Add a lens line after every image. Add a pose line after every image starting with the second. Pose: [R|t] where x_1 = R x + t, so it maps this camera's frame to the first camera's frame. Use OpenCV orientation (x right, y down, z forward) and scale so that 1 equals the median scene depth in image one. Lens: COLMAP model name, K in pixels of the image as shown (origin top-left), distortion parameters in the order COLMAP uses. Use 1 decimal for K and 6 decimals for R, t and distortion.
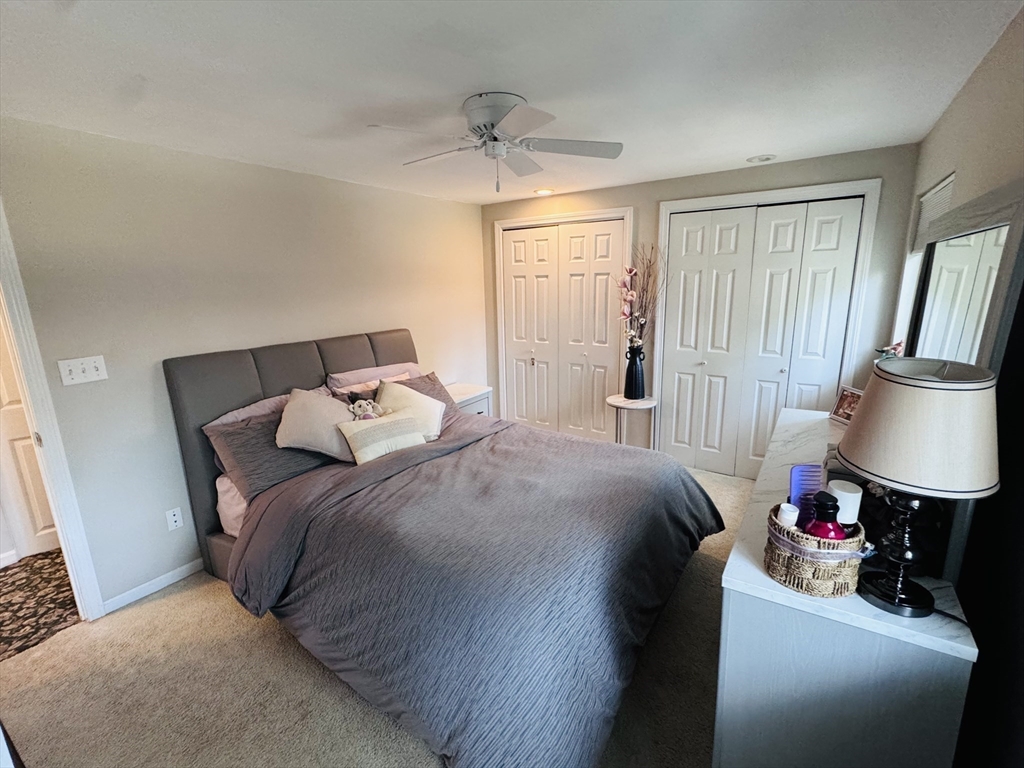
lens RADIAL K [[462.7, 0, 509.8], [0, 462.7, 382.7], [0, 0, 1]] dist [-0.003094, -0.000096]
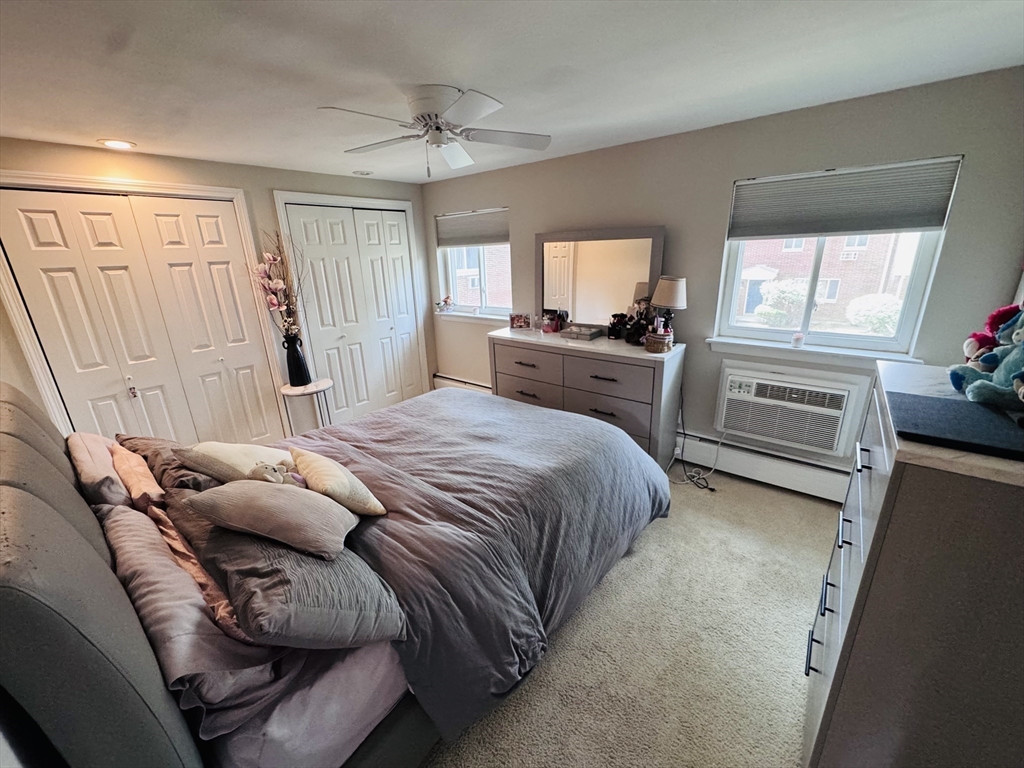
lens RADIAL K [[409.3, 0, 512.3], [0, 409.3, 382.2], [0, 0, 1]] dist [-0.000414, -0.000081]
pose [[0.091544, -0.283912, 0.954470, -0.579252], [0.249128, 0.934544, 0.254091, -0.089308], [-0.964134, 0.214525, 0.156282, 0.423549]]
